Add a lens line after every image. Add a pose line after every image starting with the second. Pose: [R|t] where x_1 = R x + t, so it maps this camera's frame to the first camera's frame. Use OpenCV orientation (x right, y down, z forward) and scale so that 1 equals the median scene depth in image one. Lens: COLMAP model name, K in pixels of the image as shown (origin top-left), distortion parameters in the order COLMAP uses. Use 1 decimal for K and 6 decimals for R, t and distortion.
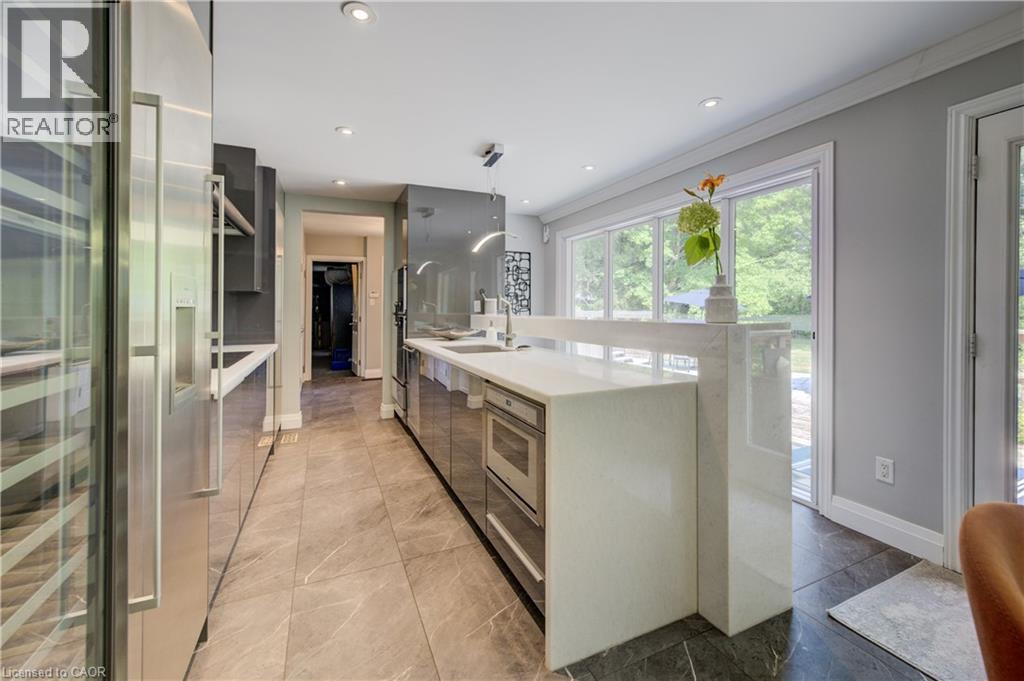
lens RADIAL K [[422.7, 0, 516.3], [0, 422.7, 305.5], [0, 0, 1]] dist [0.000340, 0.000056]
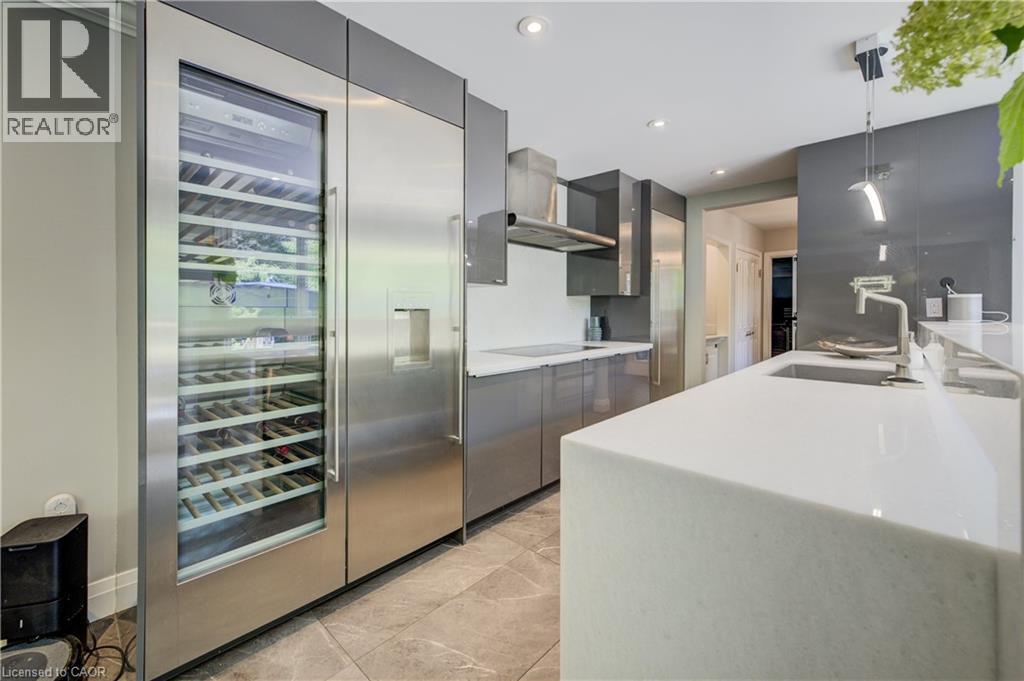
lens RADIAL K [[419.7, 0, 512.9], [0, 419.7, 312.4], [0, 0, 1]] dist [0.000742, 0.000129]
pose [[0.390013, 0.003971, -0.920801, 0.430109], [0.002059, 0.999984, 0.005184, 0.008419], [0.920807, -0.003918, 0.389999, 0.427315]]
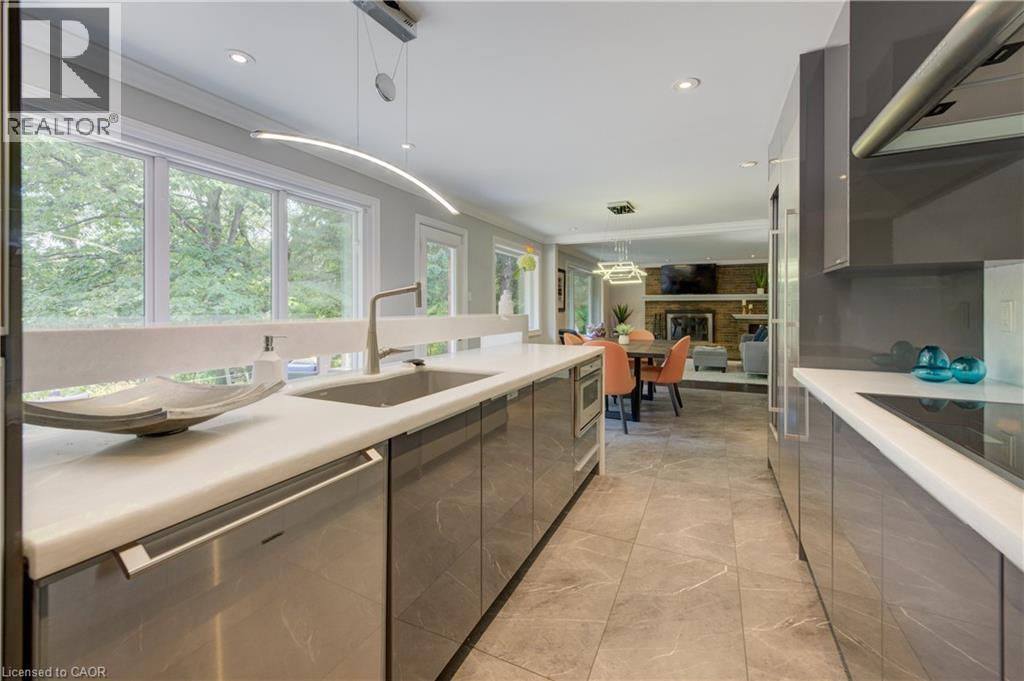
lens RADIAL K [[419.7, 0, 512.9], [0, 419.7, 312.4], [0, 0, 1]] dist [0.000742, 0.000129]
pose [[-0.642327, -0.005509, 0.766411, -0.808148], [-0.003256, 0.999985, 0.004459, 0.021124], [-0.766424, 0.000369, -0.642335, 1.758187]]
